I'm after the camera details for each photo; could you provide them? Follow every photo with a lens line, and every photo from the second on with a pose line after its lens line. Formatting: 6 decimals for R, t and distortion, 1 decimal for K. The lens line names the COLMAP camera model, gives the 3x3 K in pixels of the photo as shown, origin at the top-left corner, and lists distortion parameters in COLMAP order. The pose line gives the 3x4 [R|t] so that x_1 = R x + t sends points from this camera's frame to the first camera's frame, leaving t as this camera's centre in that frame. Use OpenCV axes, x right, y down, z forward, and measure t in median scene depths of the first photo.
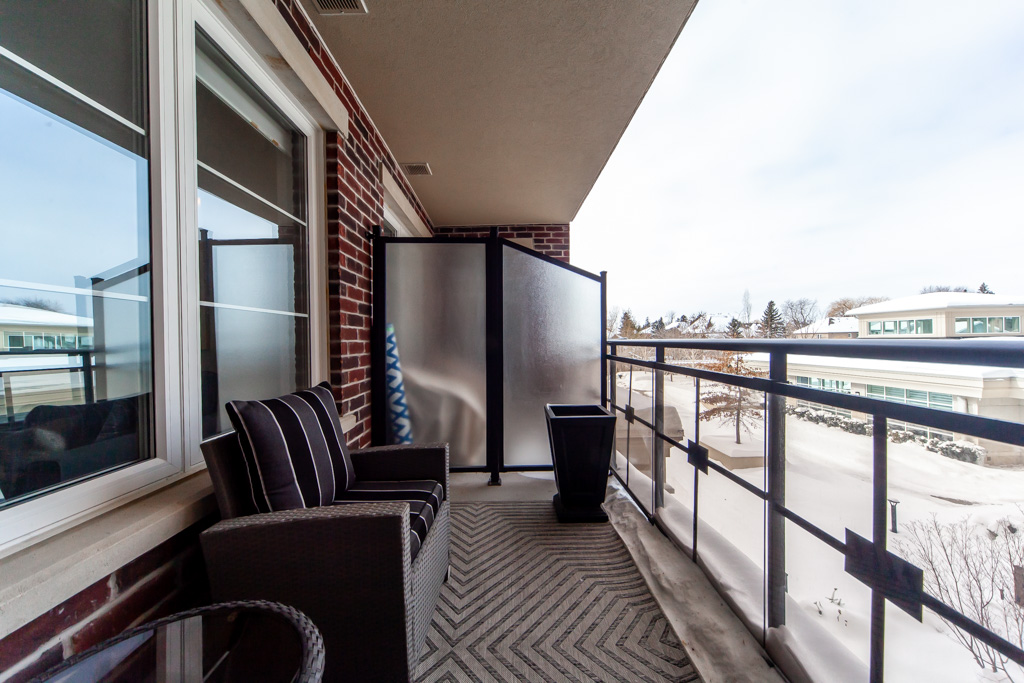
lens RADIAL K [[353.5, 0, 511.7], [0, 353.5, 337.6], [0, 0, 1]] dist [0.004482, 0.000084]
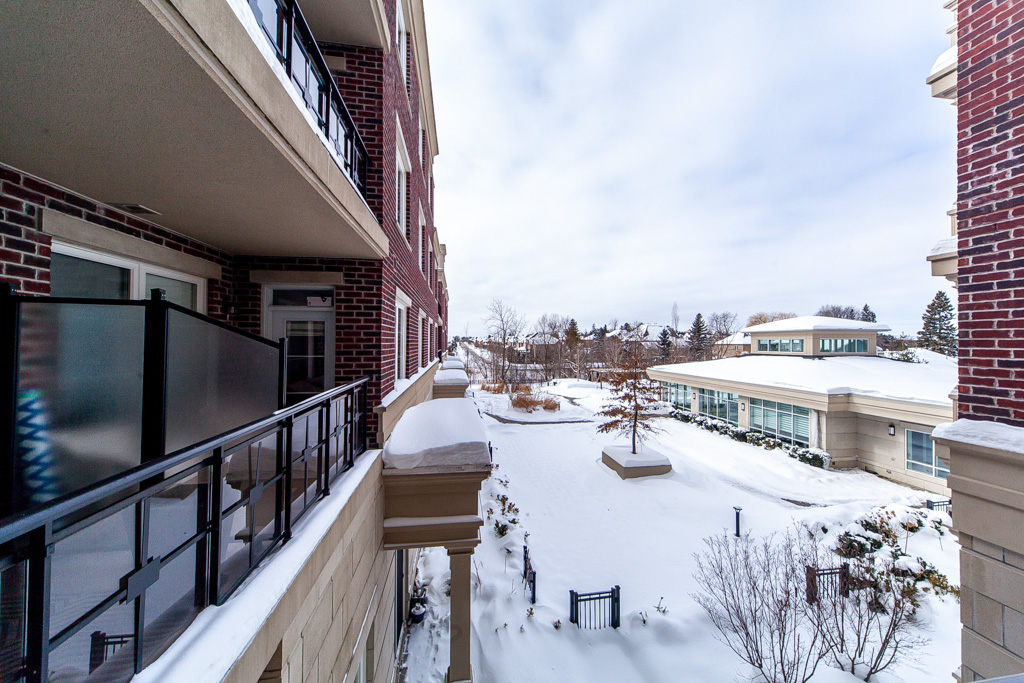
lens RADIAL K [[353.5, 0, 511.7], [0, 353.5, 337.6], [0, 0, 1]] dist [0.004482, 0.000084]
pose [[0.991186, 0.023590, 0.130361, 0.122428], [-0.022544, 0.999701, -0.009491, -0.030791], [-0.130546, 0.006468, 0.991421, -0.011190]]
